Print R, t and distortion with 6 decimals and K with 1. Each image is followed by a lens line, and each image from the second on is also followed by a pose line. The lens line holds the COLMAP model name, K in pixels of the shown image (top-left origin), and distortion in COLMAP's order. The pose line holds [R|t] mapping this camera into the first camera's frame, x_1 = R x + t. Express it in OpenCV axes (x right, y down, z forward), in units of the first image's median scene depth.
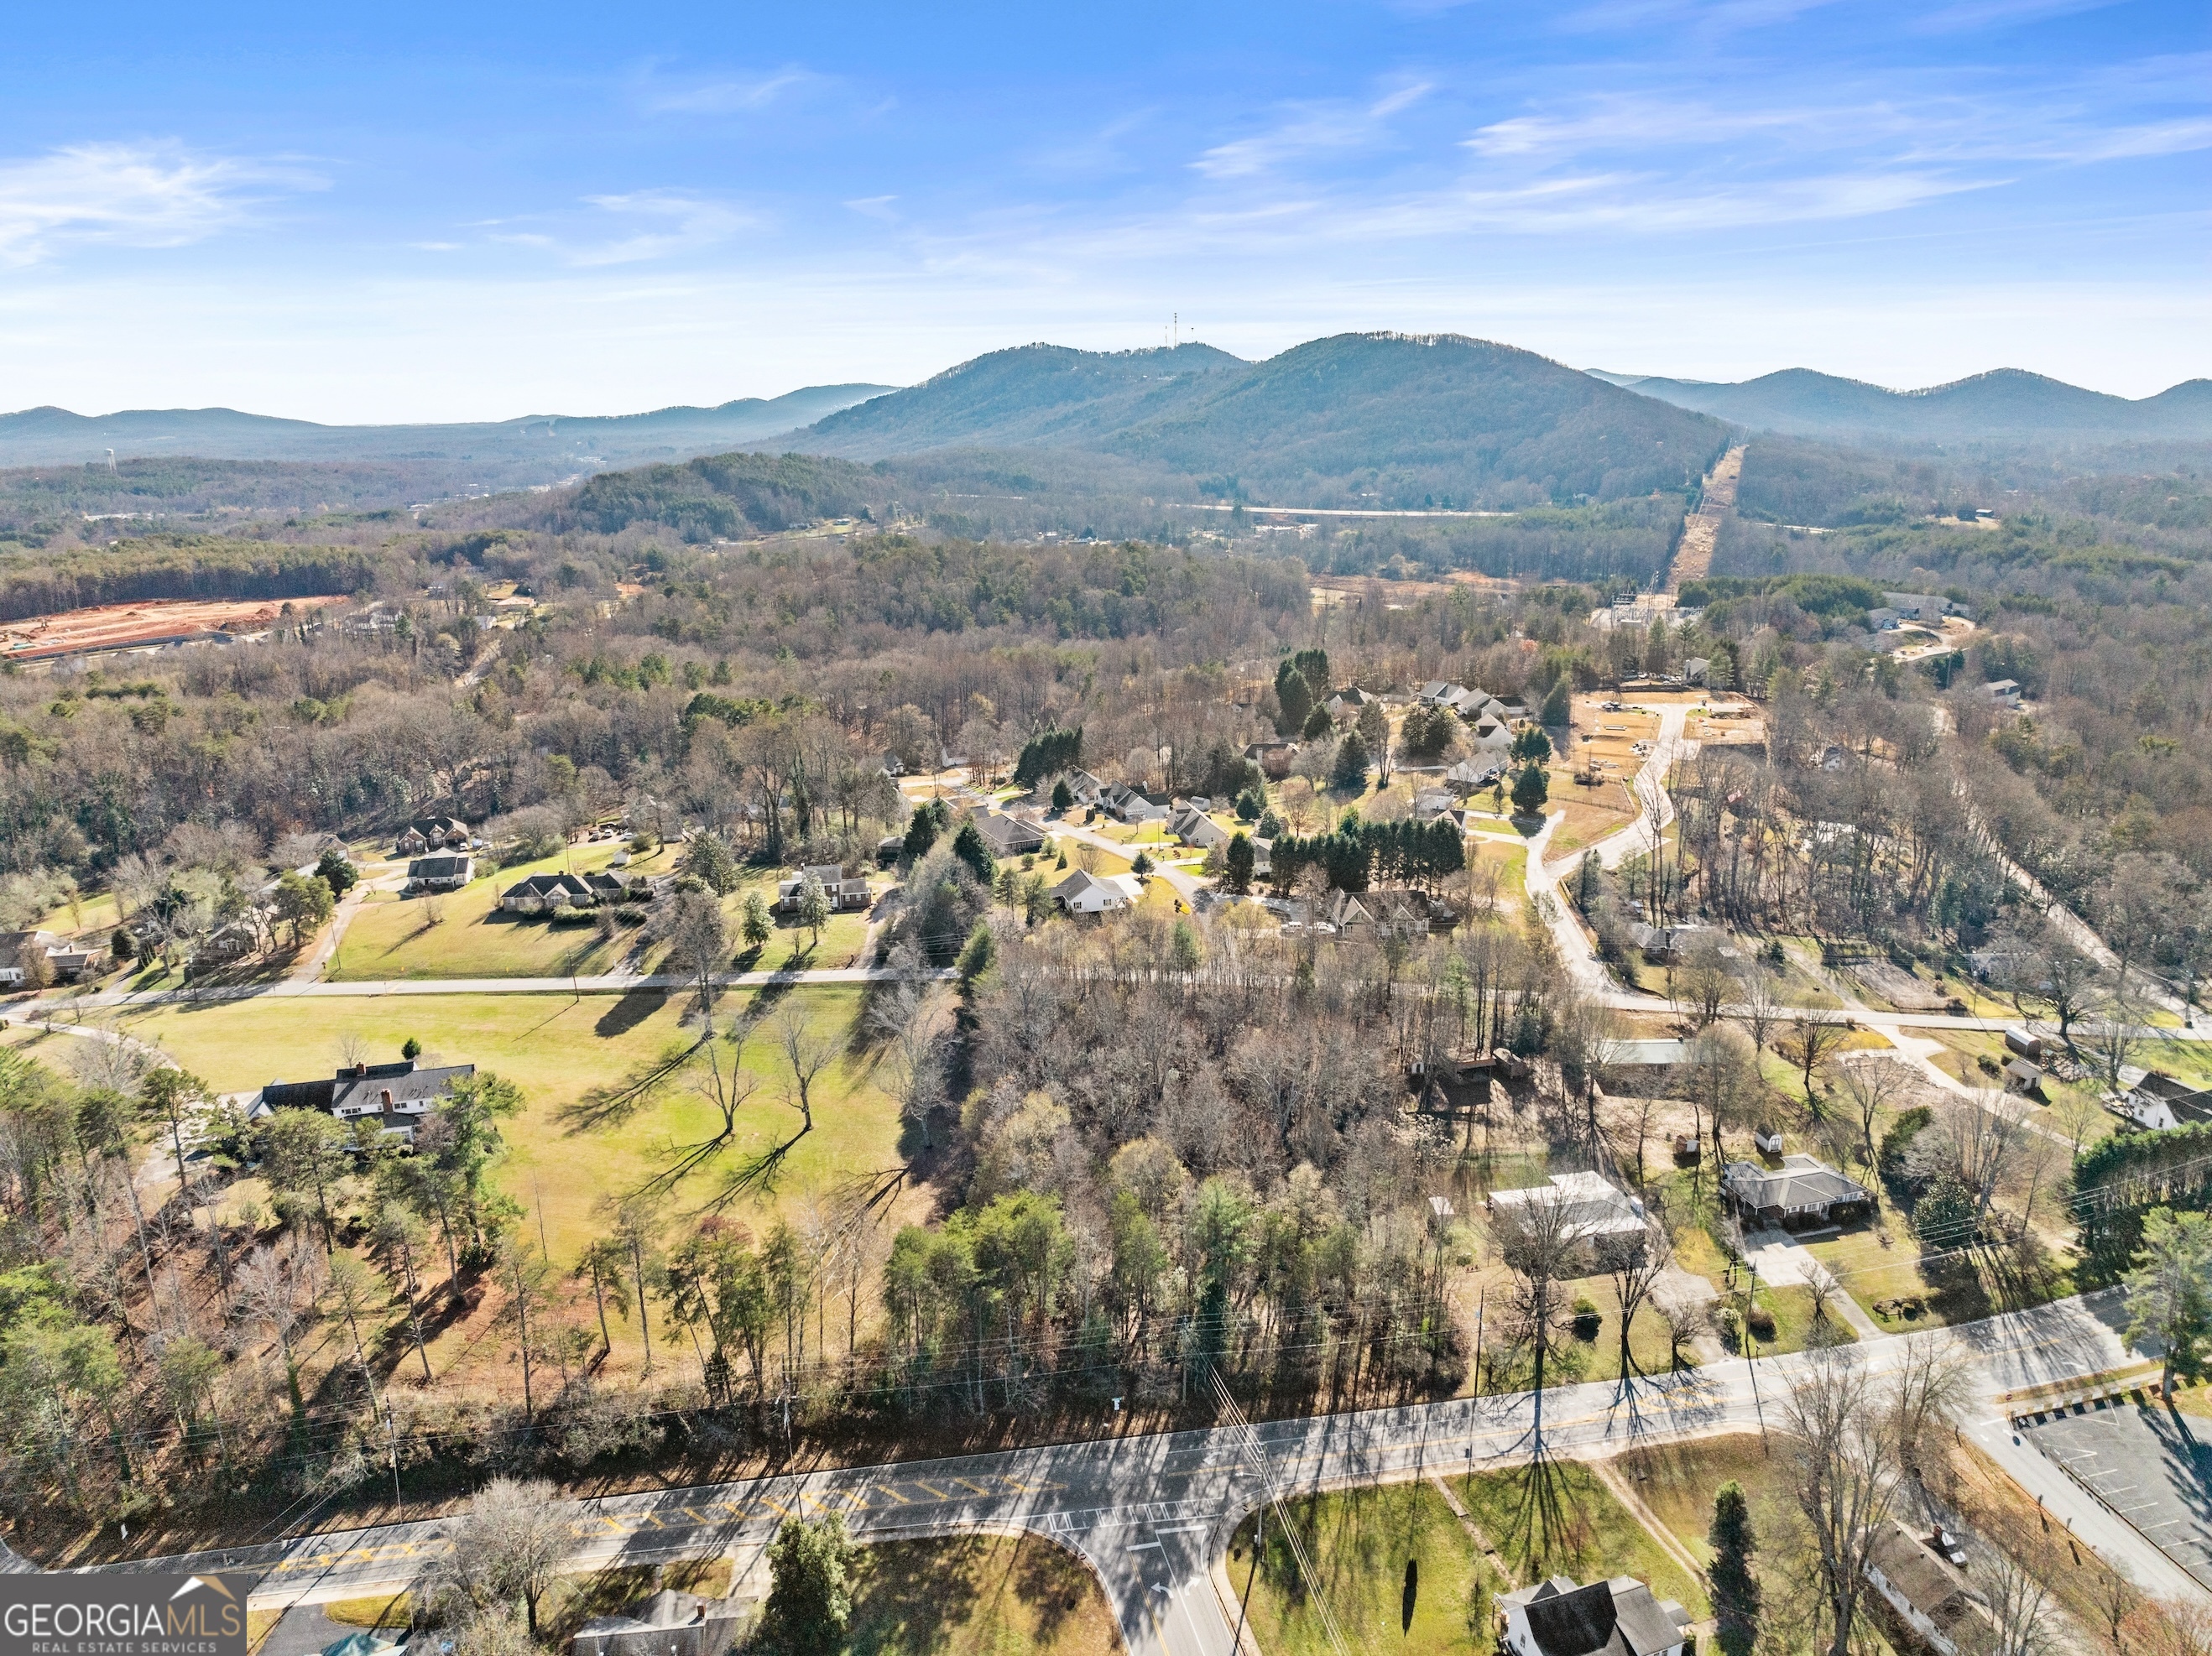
lens RADIAL K [[1540.9, 0, 1139.6], [0, 1540.9, 857.3], [0, 0, 1]] dist [-0.029895, -0.002289]
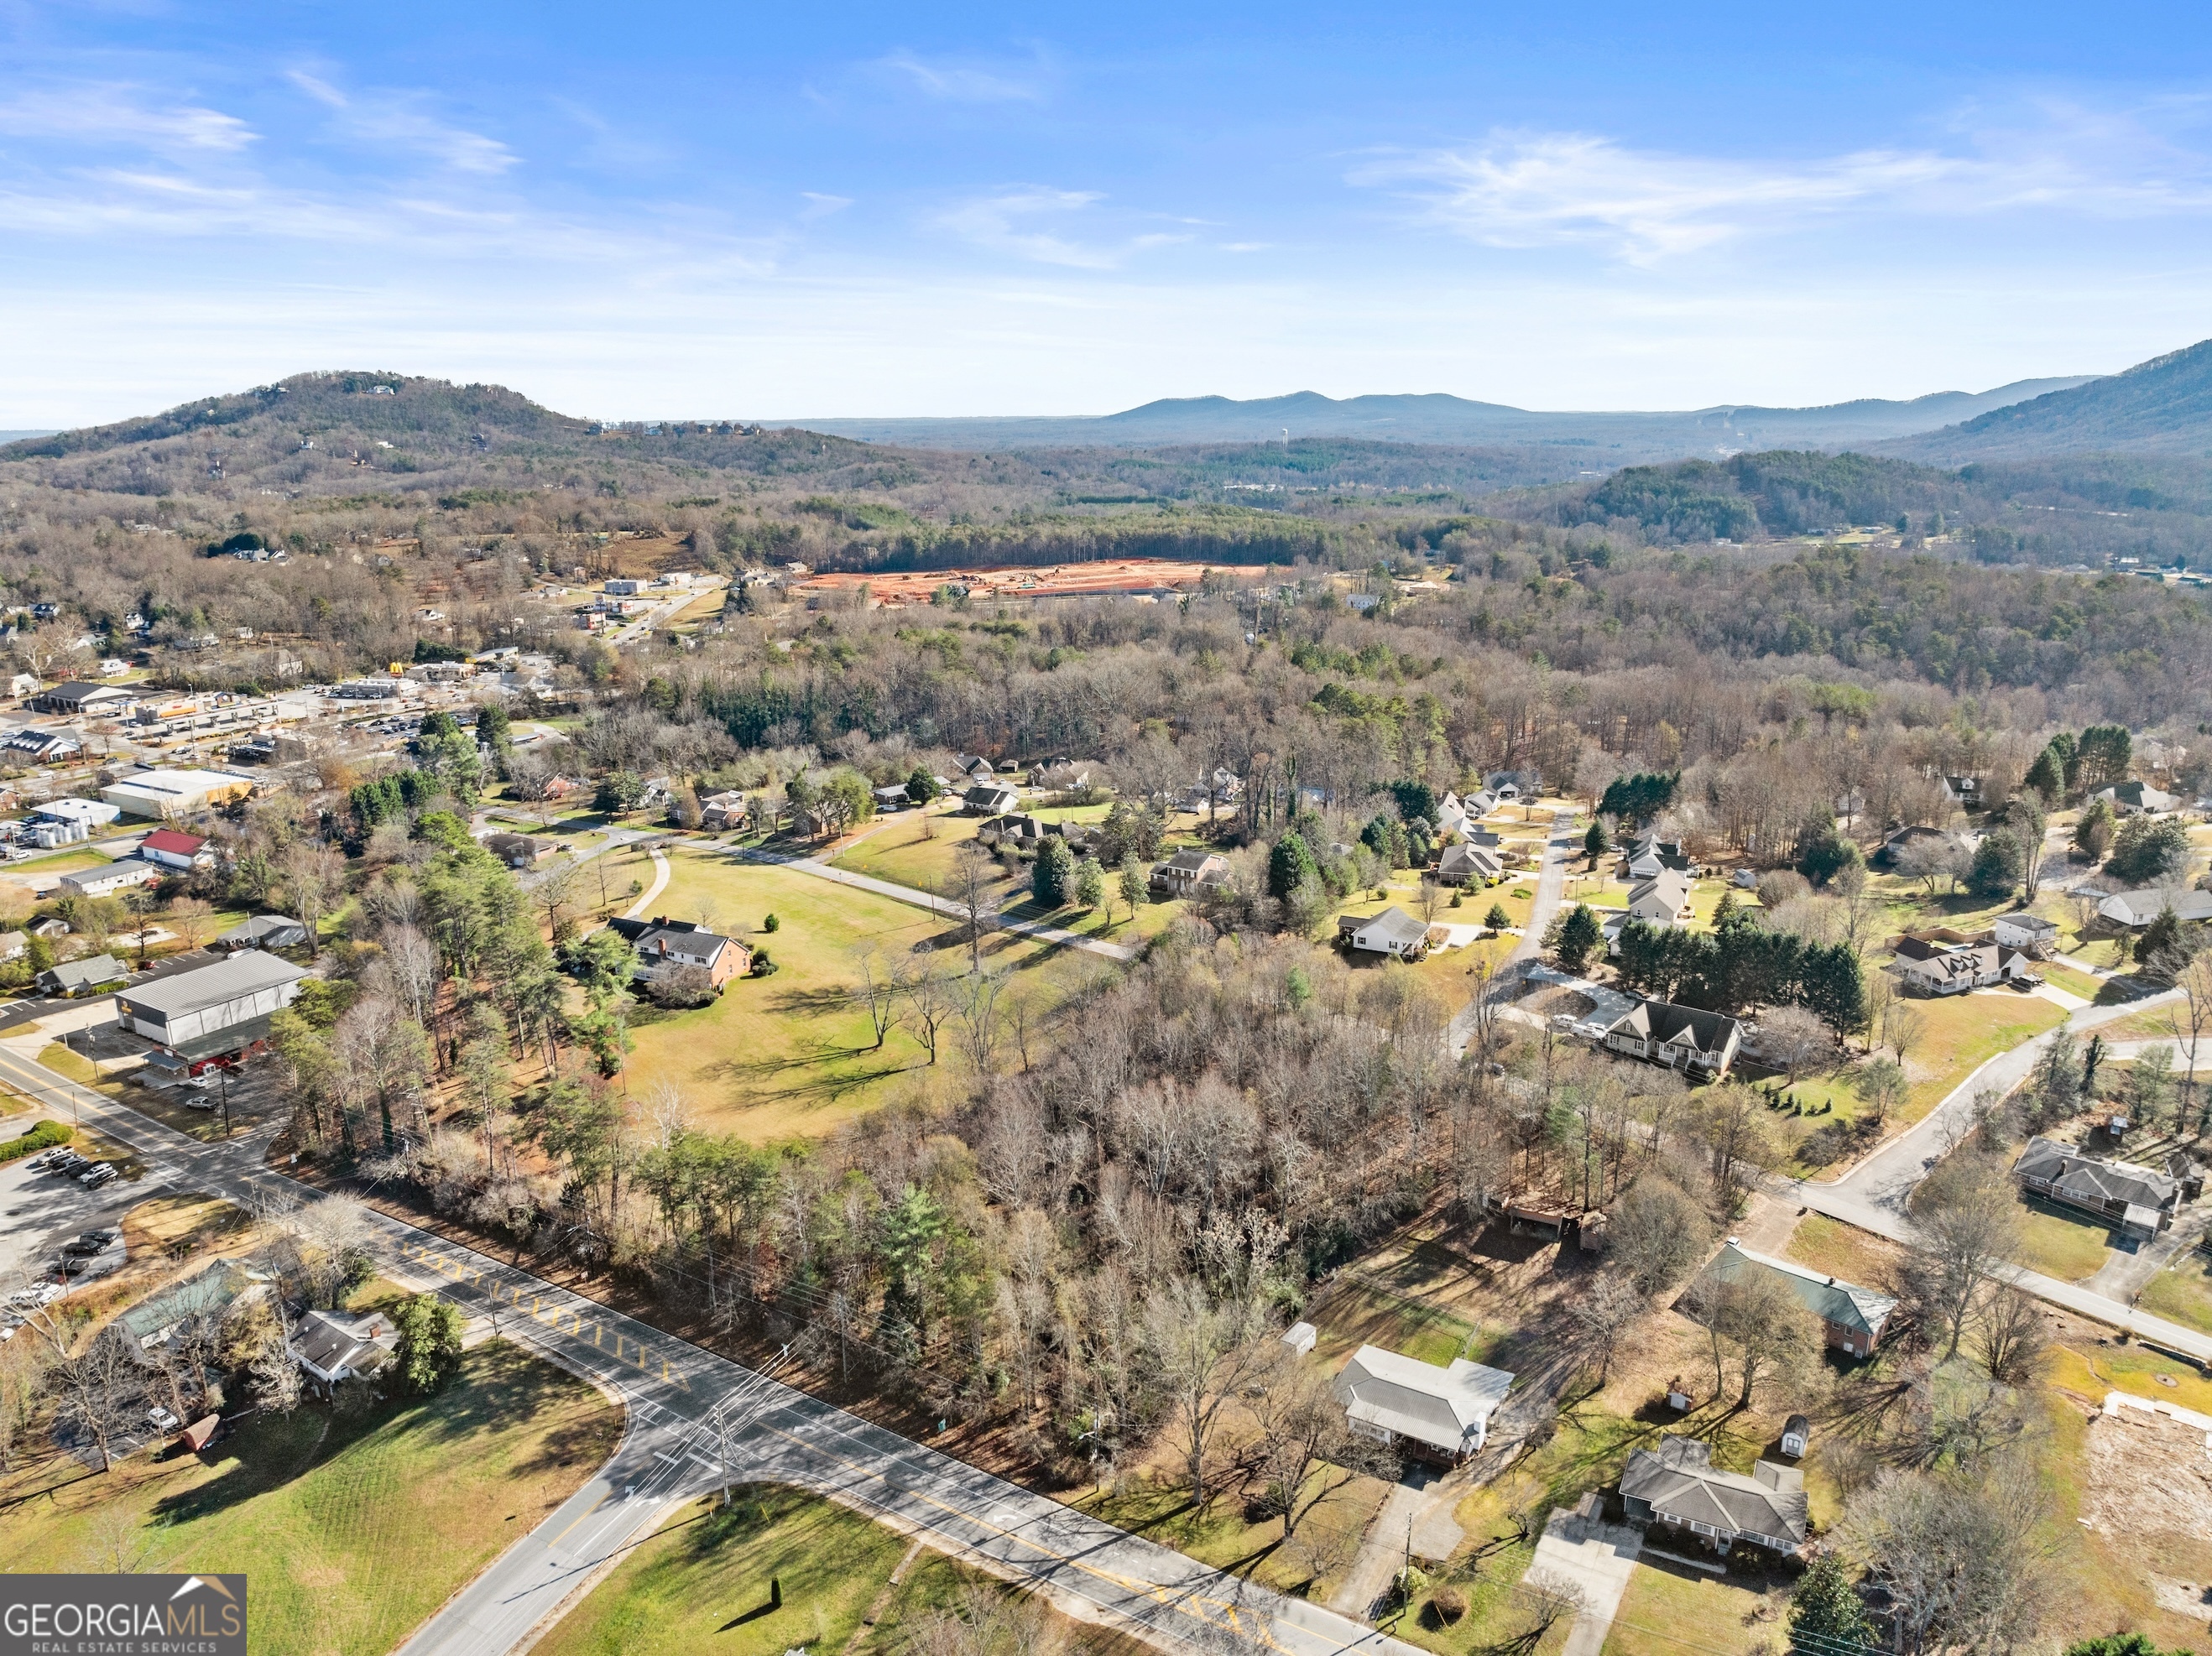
lens RADIAL K [[1562.6, 0, 1130.3], [0, 1562.6, 829.8], [0, 0, 1]] dist [-0.029744, -0.006091]
pose [[0.745215, 0.177969, -0.642636, 0.747299], [-0.186943, 0.980838, 0.054845, -0.100546], [0.640083, 0.079265, 0.764206, 0.269915]]
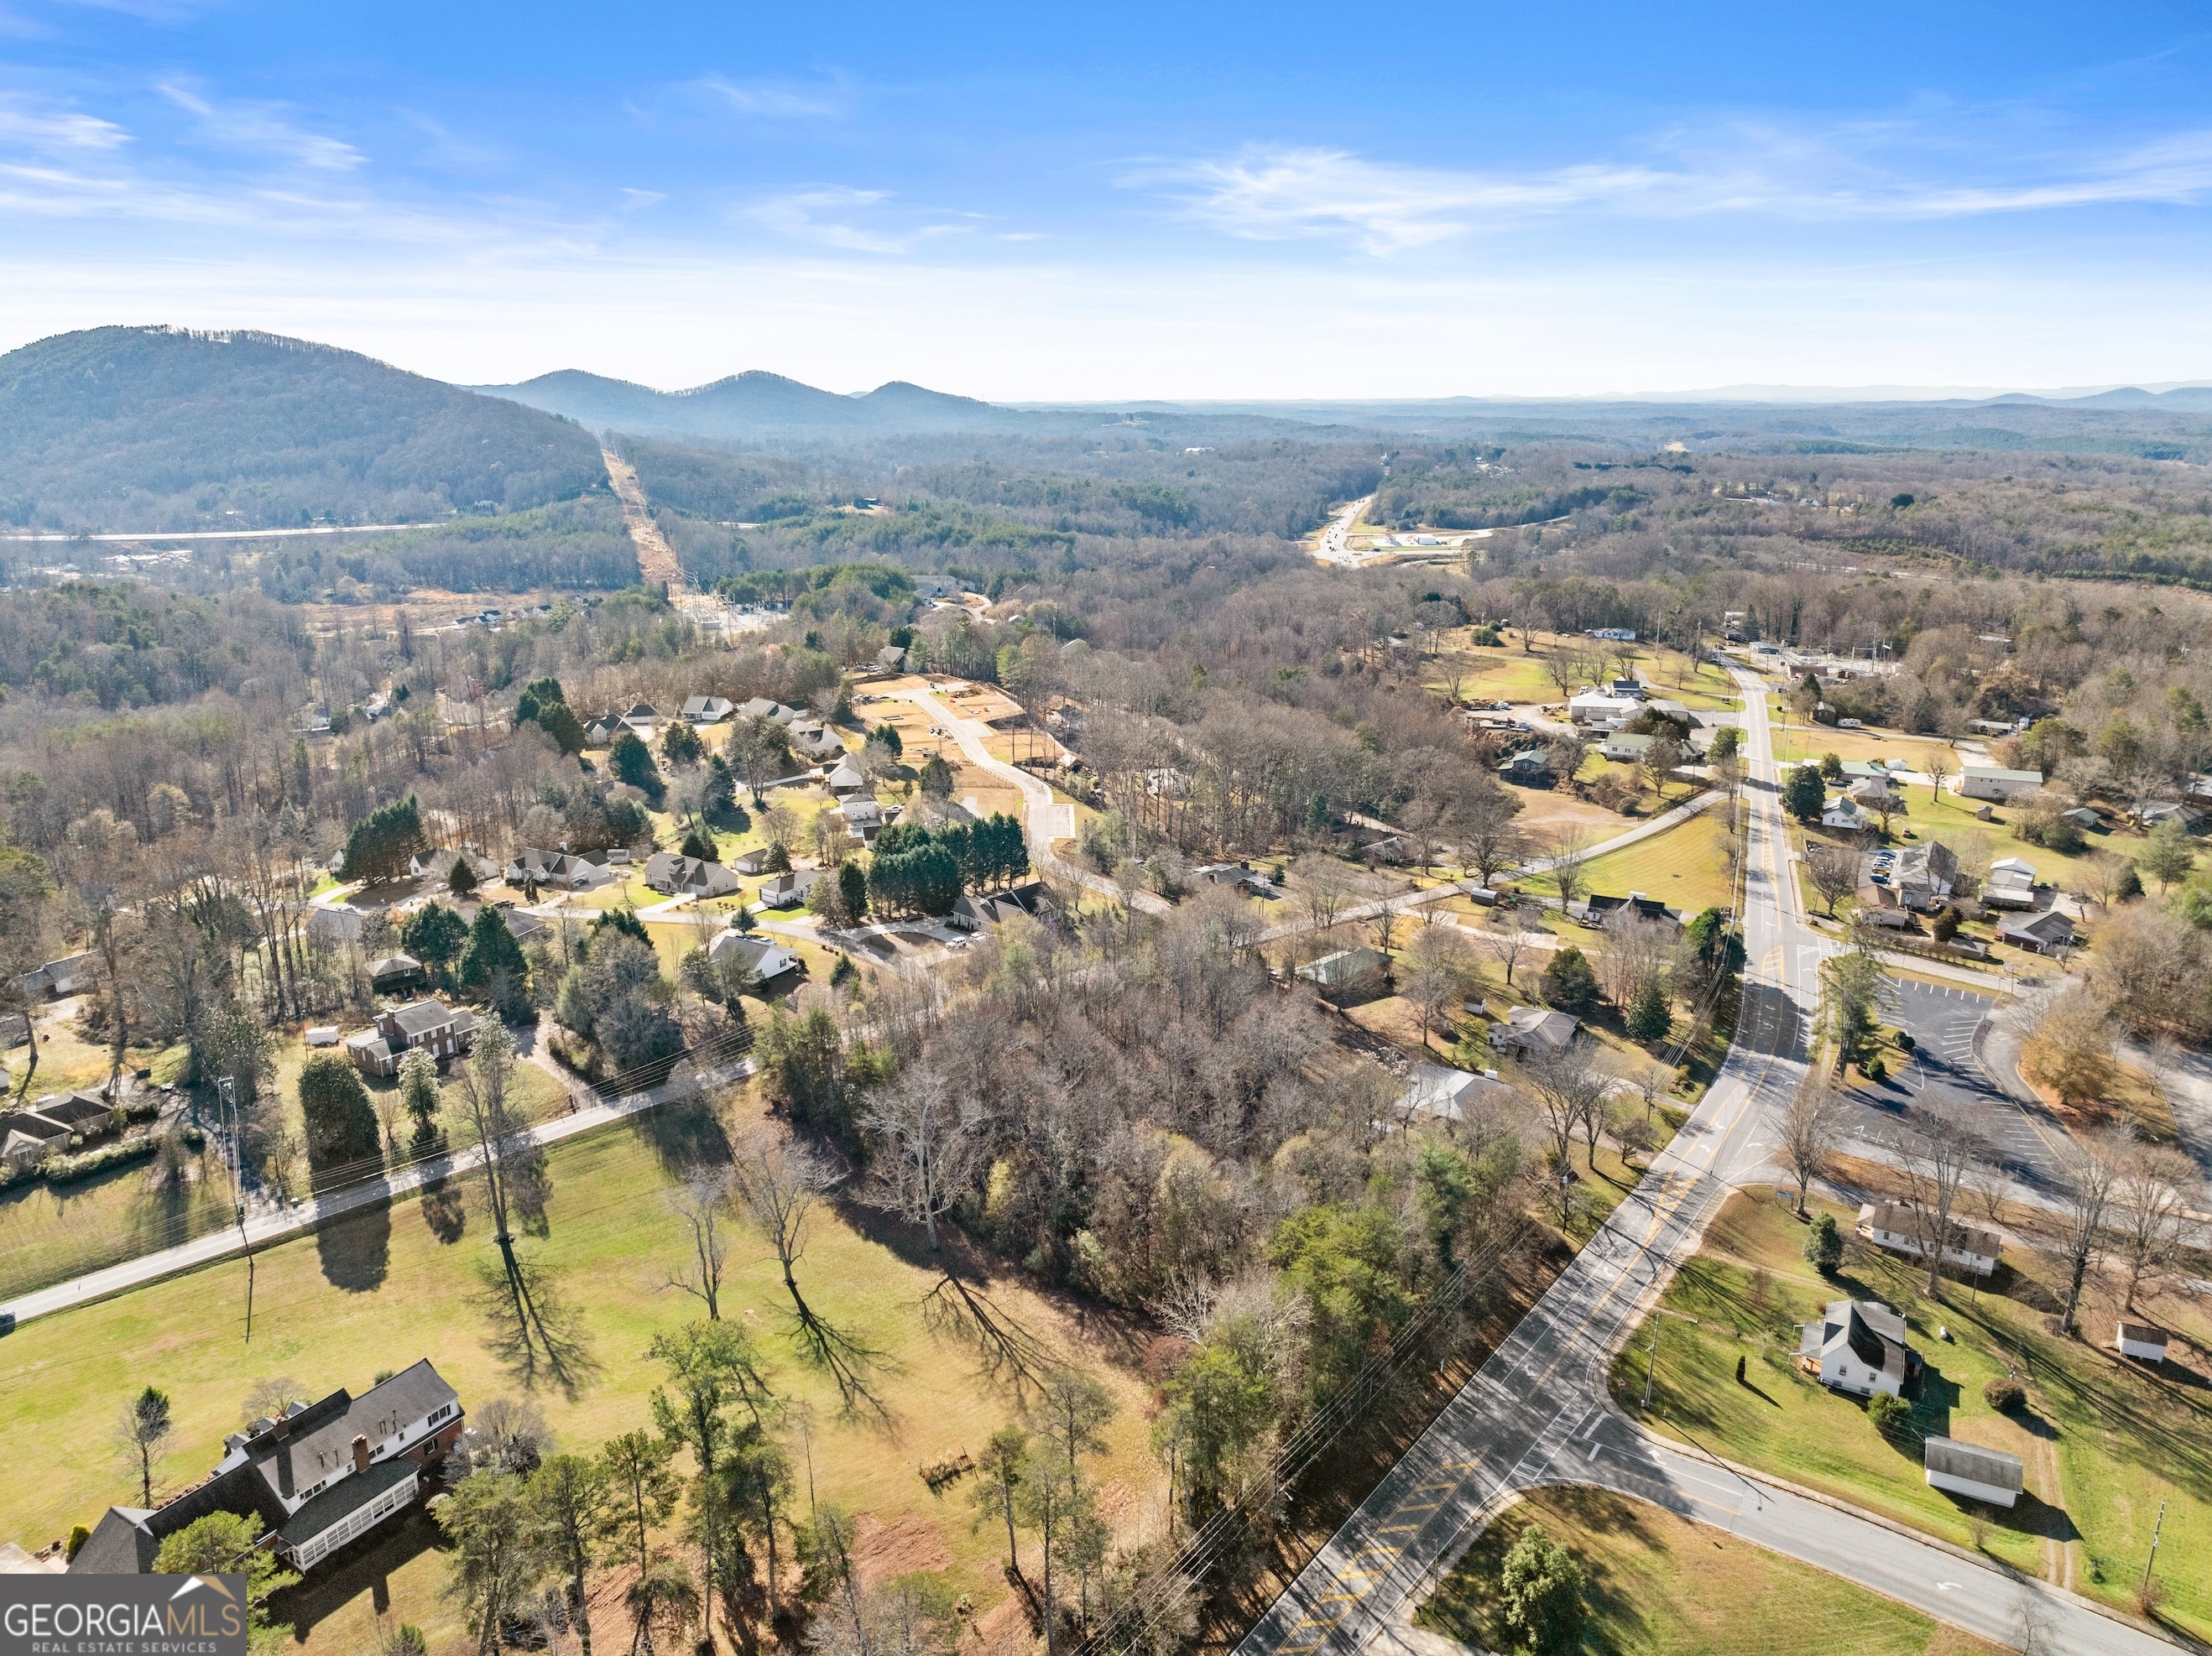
lens RADIAL K [[1549.2, 0, 1128.2], [0, 1549.2, 839.5], [0, 0, 1]] dist [-0.024852, -0.023953]
pose [[0.728039, -0.180480, 0.661352, -0.747776], [0.188819, 0.980200, 0.059633, -0.093101], [-0.659020, 0.081461, 0.747701, 0.300456]]
